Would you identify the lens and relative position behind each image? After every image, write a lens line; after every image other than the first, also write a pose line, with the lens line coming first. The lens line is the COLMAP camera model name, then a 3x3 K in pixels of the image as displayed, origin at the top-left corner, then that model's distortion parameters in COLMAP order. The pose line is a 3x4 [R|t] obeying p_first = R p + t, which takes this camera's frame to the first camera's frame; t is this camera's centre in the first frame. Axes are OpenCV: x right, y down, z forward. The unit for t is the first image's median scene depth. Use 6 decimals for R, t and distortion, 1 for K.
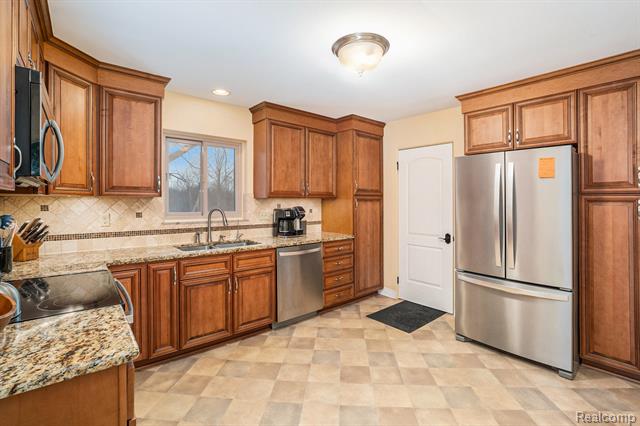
lens RADIAL K [[288.1, 0, 319.7], [0, 288.1, 201.3], [0, 0, 1]] dist [-0.036157, 0.000338]
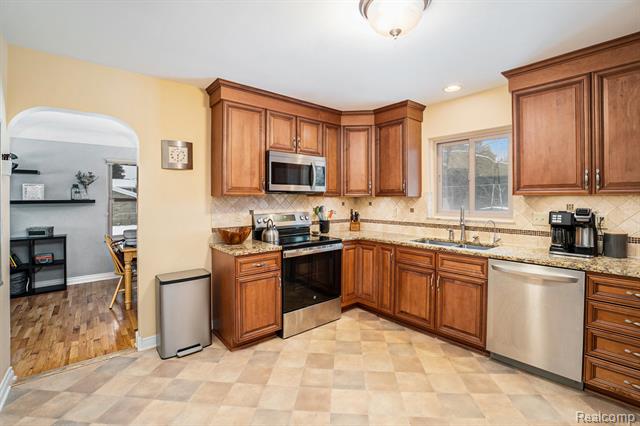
lens RADIAL K [[281.8, 0, 320.8], [0, 281.8, 206.7], [0, 0, 1]] dist [-0.034052, 0.000380]
pose [[0.032666, 0.024313, -0.999171, 0.643719], [-0.002440, 0.999703, 0.024246, 0.001131], [0.999463, 0.001646, 0.032716, 0.534413]]
